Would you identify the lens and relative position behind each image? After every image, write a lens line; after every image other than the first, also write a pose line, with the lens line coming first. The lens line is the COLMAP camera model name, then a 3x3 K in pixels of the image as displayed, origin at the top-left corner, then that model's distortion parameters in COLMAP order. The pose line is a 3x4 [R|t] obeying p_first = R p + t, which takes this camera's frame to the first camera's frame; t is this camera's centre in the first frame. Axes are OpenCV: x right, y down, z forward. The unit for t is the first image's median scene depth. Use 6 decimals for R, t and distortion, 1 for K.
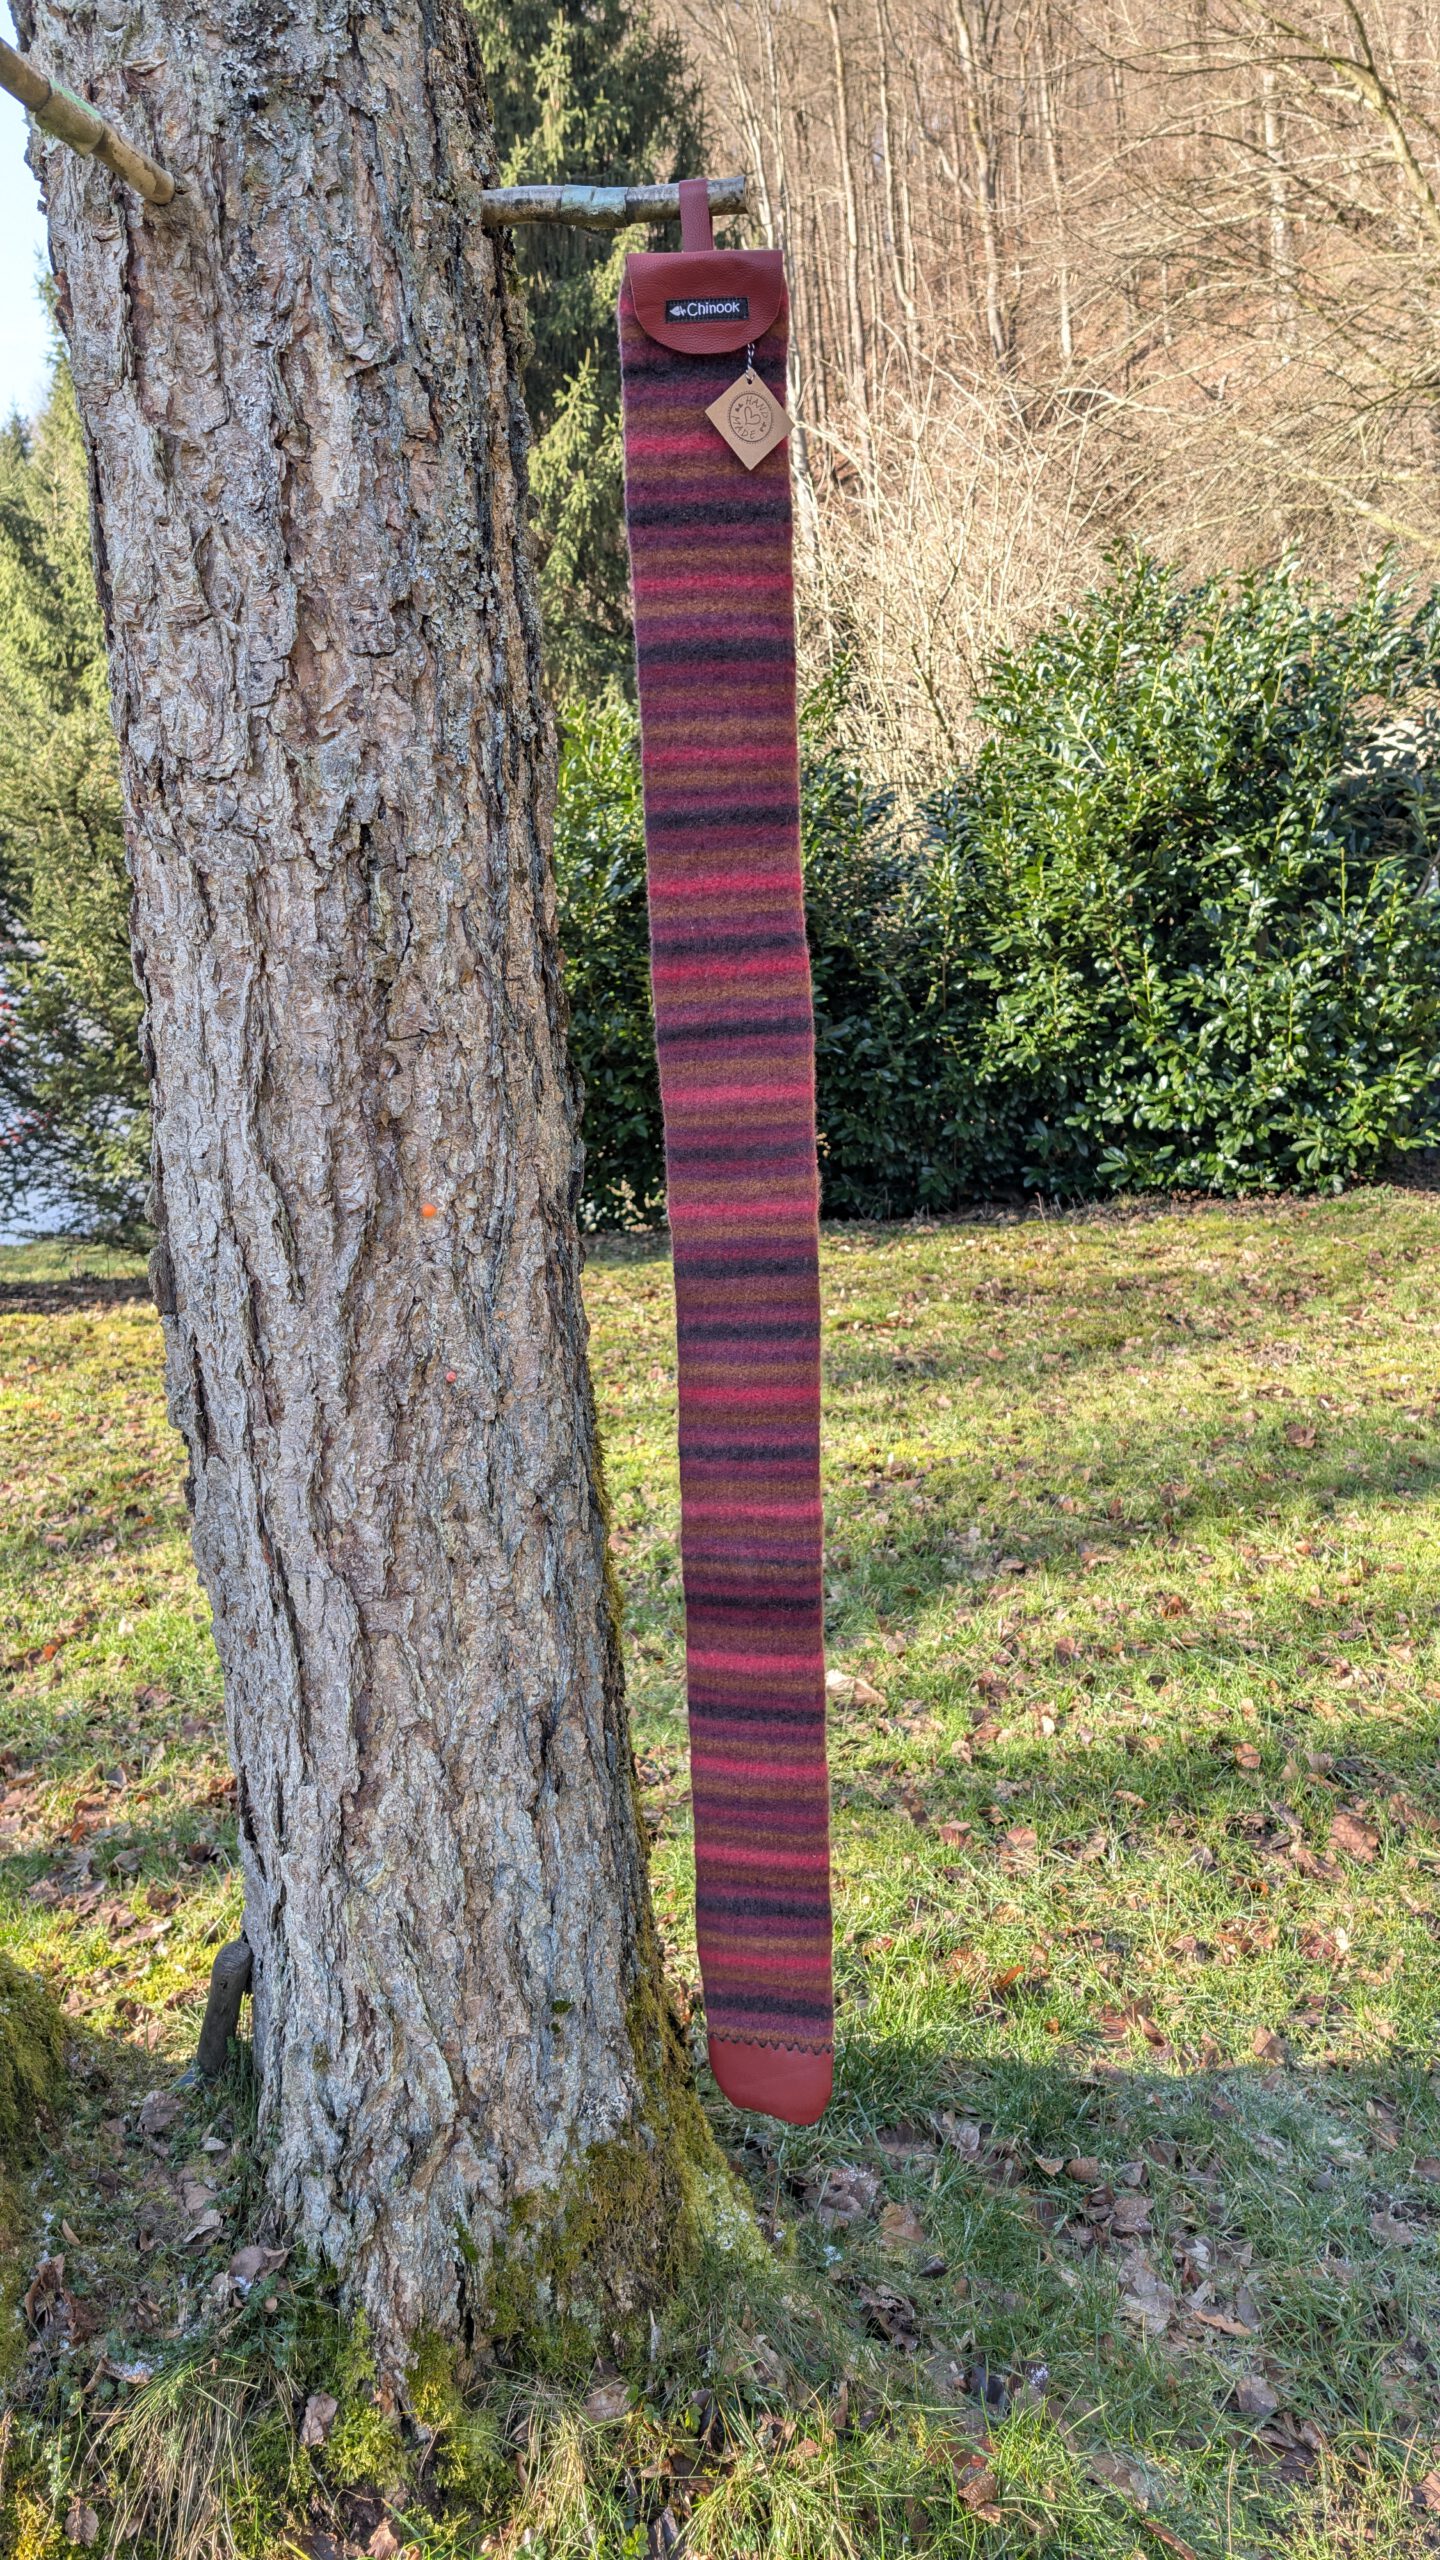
lens RADIAL K [[1855.6, 0, 720.0], [0, 1855.6, 1280.0], [0, 0, 1]] dist [0.022001, -0.047868]
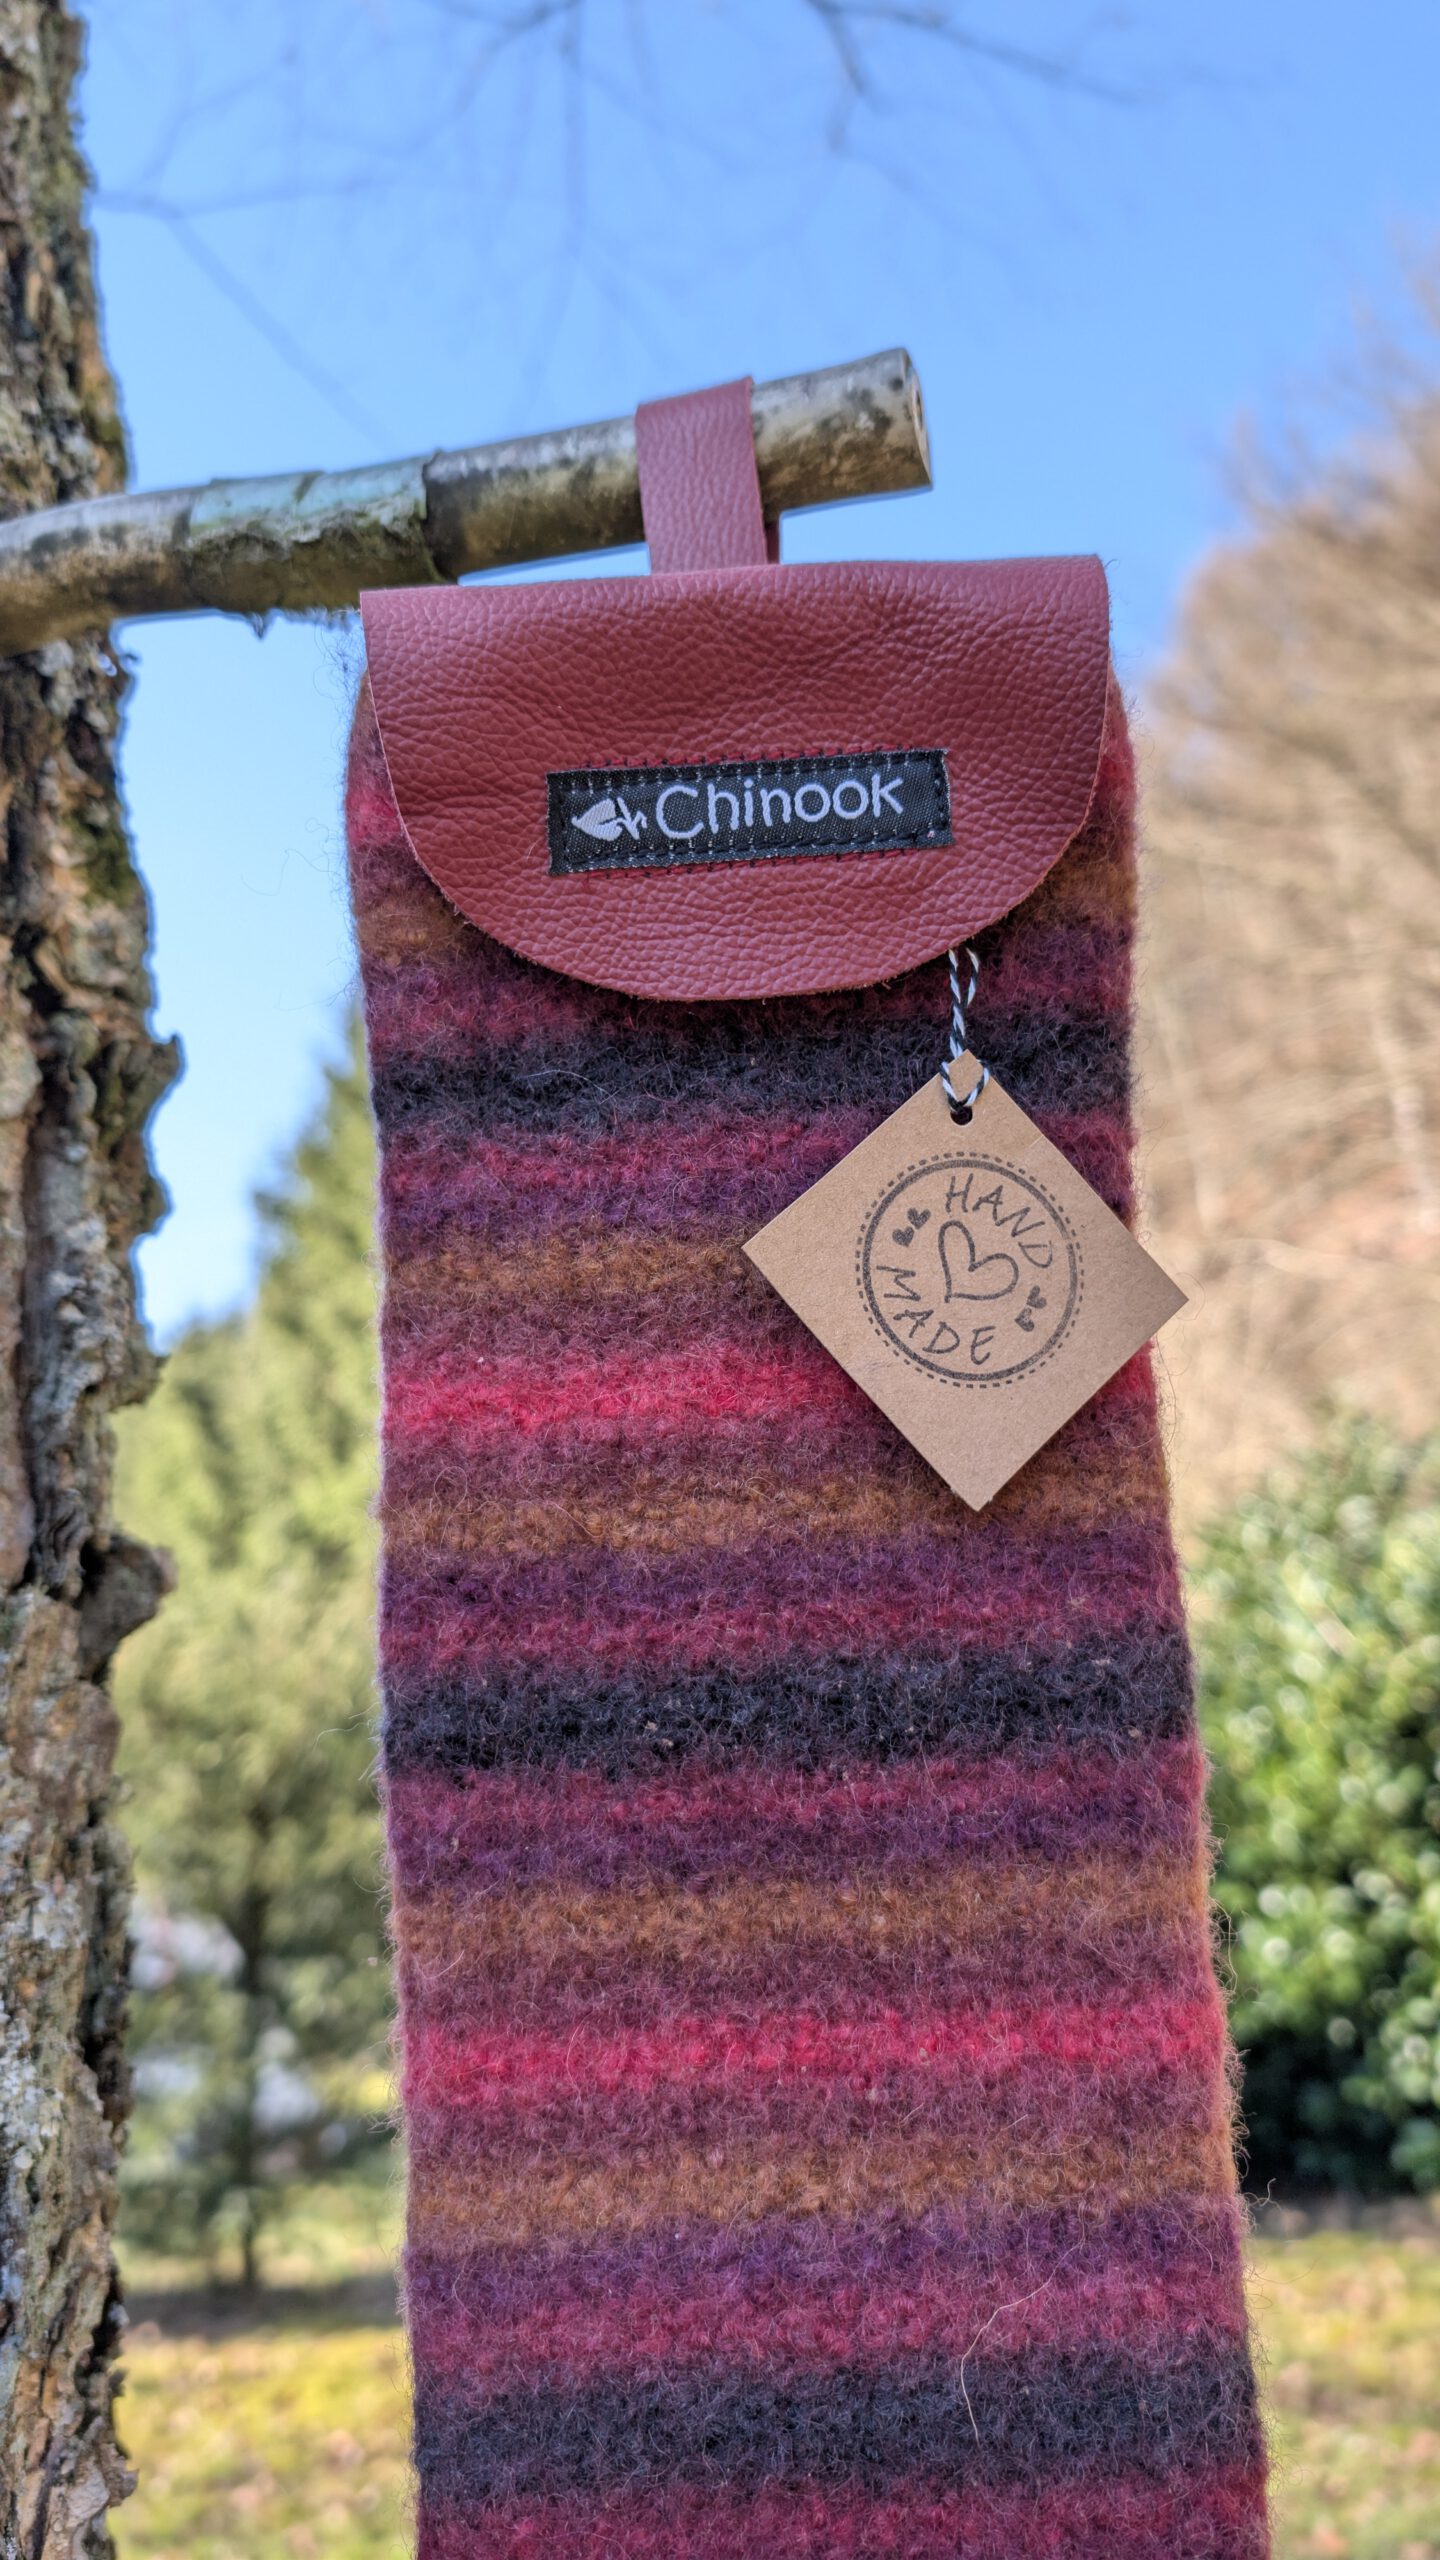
lens RADIAL K [[1958.9, 0, 769.9], [0, 1958.9, 1268.3], [0, 0, 1]] dist [-0.015479, -0.032465]
pose [[0.997862, -0.027200, -0.059419, 0.003216], [-0.001007, 0.902748, -0.430168, -0.168682], [0.065341, 0.429308, 0.900791, 0.366171]]
